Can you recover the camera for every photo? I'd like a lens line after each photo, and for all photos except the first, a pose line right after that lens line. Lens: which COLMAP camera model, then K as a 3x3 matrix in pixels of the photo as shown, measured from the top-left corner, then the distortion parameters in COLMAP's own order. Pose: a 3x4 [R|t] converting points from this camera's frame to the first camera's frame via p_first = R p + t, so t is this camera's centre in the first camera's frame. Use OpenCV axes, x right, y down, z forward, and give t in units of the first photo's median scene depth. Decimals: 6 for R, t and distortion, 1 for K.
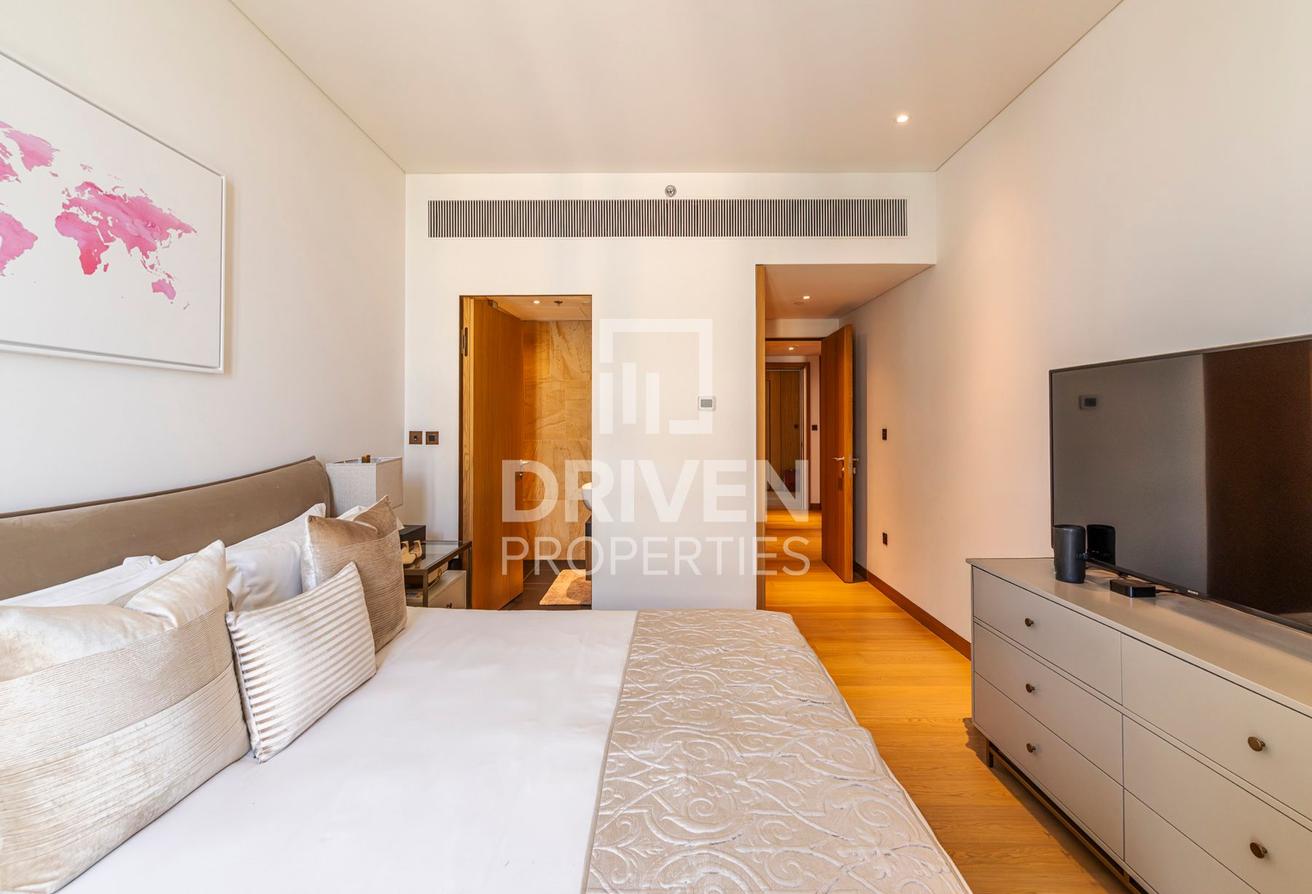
lens RADIAL K [[570.4, 0, 653.3], [0, 570.4, 415.7], [0, 0, 1]] dist [-0.006423, 0.001458]
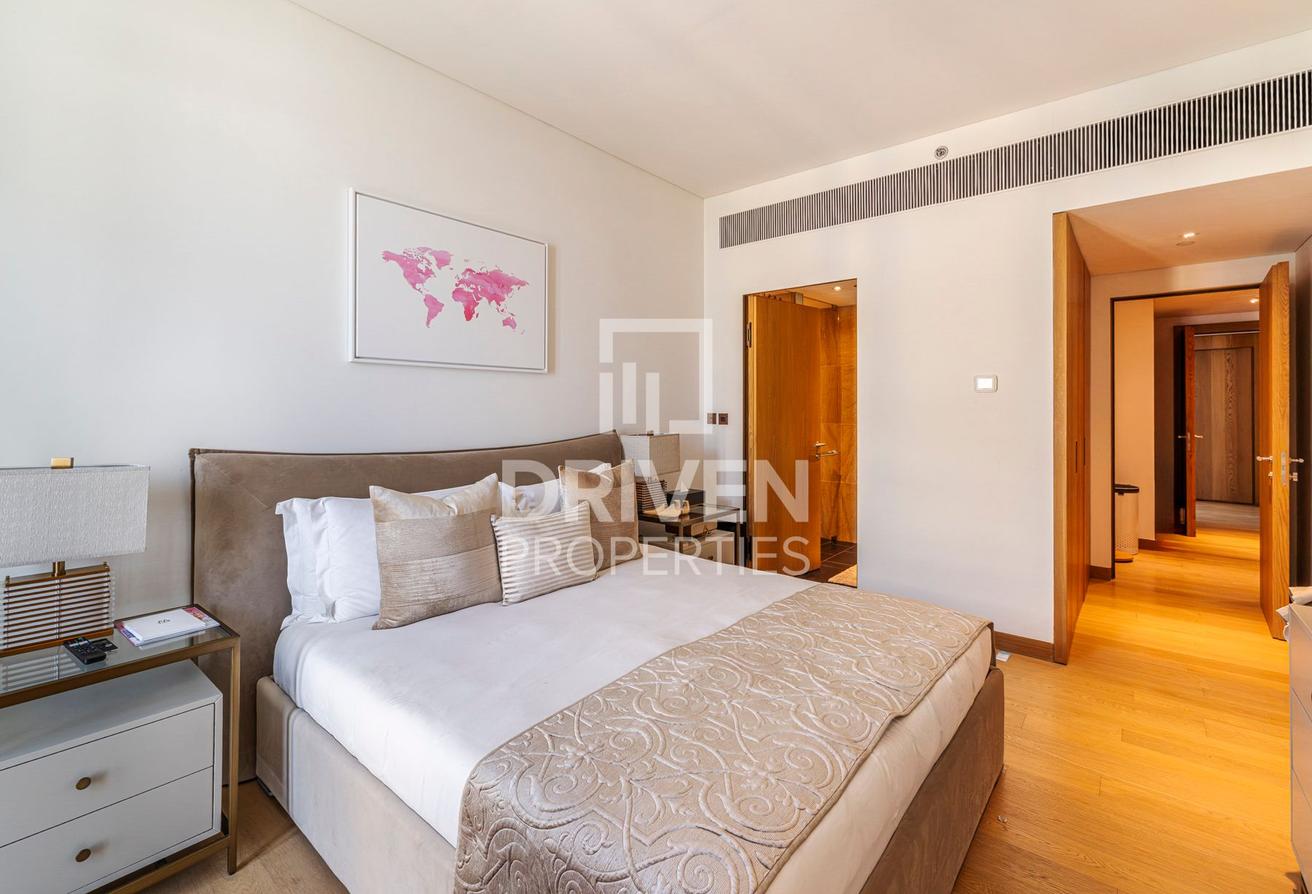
lens RADIAL K [[570.4, 0, 652.7], [0, 570.4, 407.0], [0, 0, 1]] dist [-0.006423, 0.001458]
pose [[0.773102, 0.000065, -0.634282, 0.527072], [0.006798, 0.999942, 0.008388, 0.008045], [0.634245, -0.010796, 0.773056, -0.011708]]
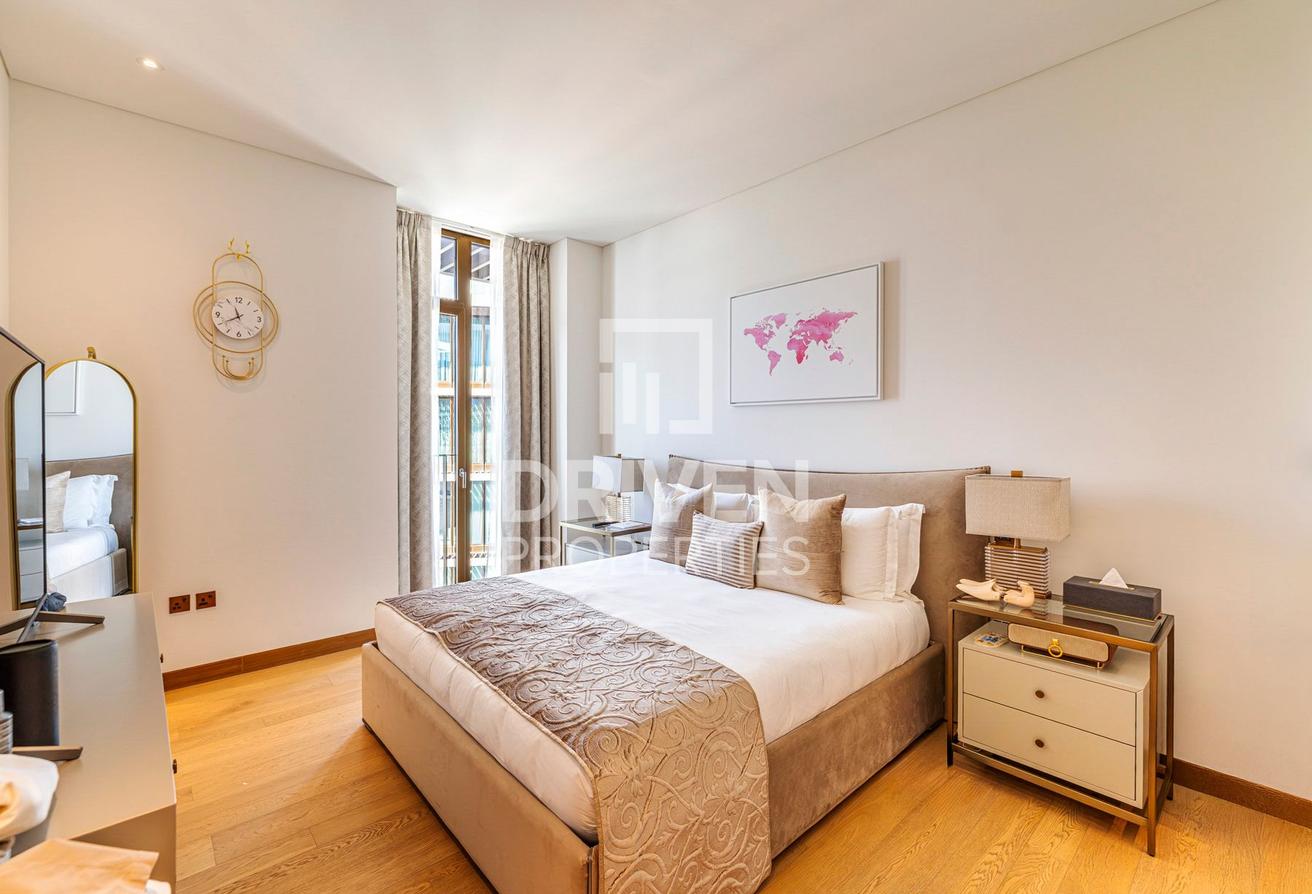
lens RADIAL K [[570.4, 0, 659.3], [0, 570.4, 439.4], [0, 0, 1]] dist [-0.006423, 0.001458]
pose [[-0.726235, 0.007192, -0.687409, 0.790525], [0.006955, 0.999971, 0.003115, 0.023958], [0.687411, -0.002519, -0.726264, 2.007626]]
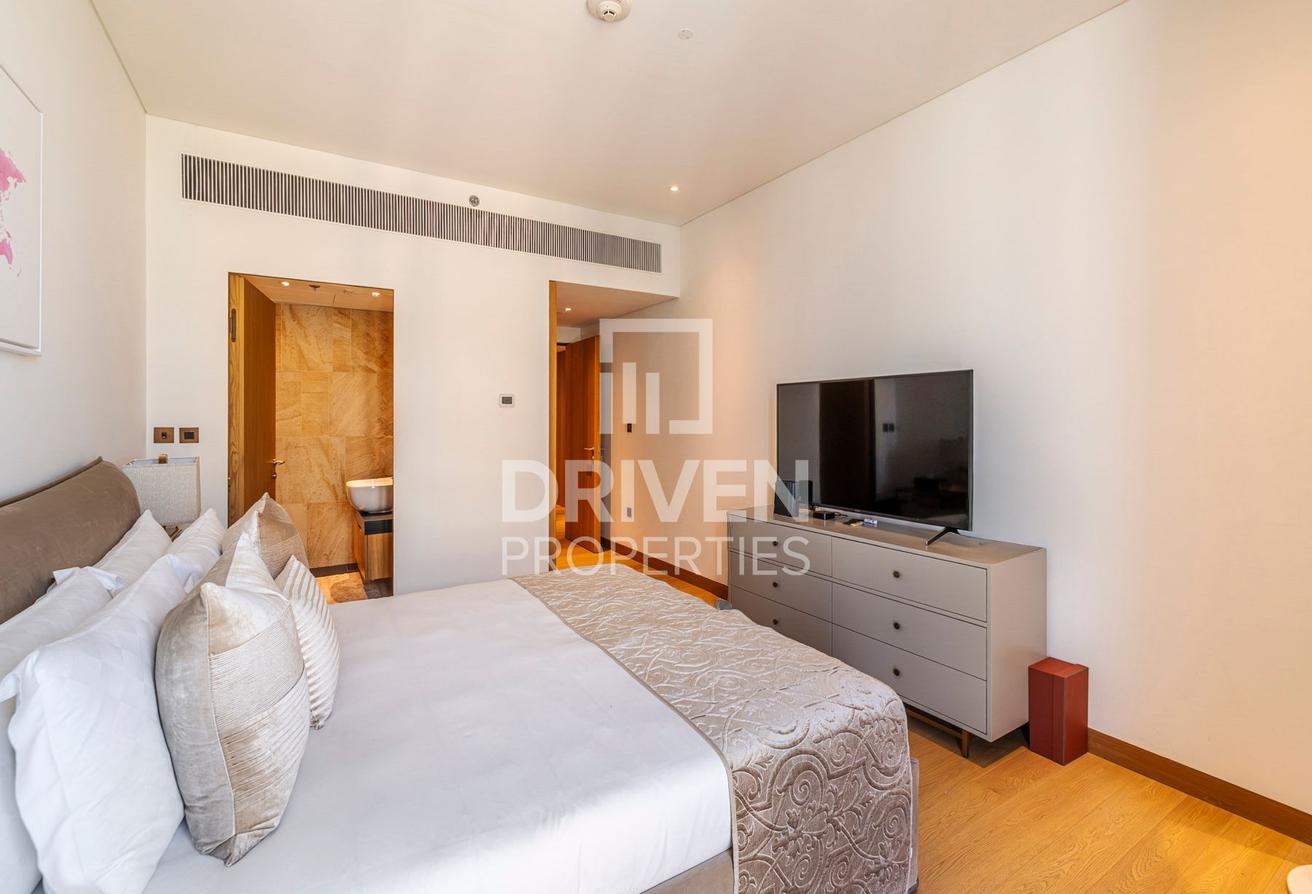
lens RADIAL K [[570.4, 0, 648.8], [0, 570.4, 420.5], [0, 0, 1]] dist [-0.006423, 0.001458]
pose [[0.851461, -0.000393, 0.524418, -0.527056], [-0.007619, 0.999885, 0.013120, 0.001866], [-0.524363, -0.015166, 0.851360, -0.182609]]
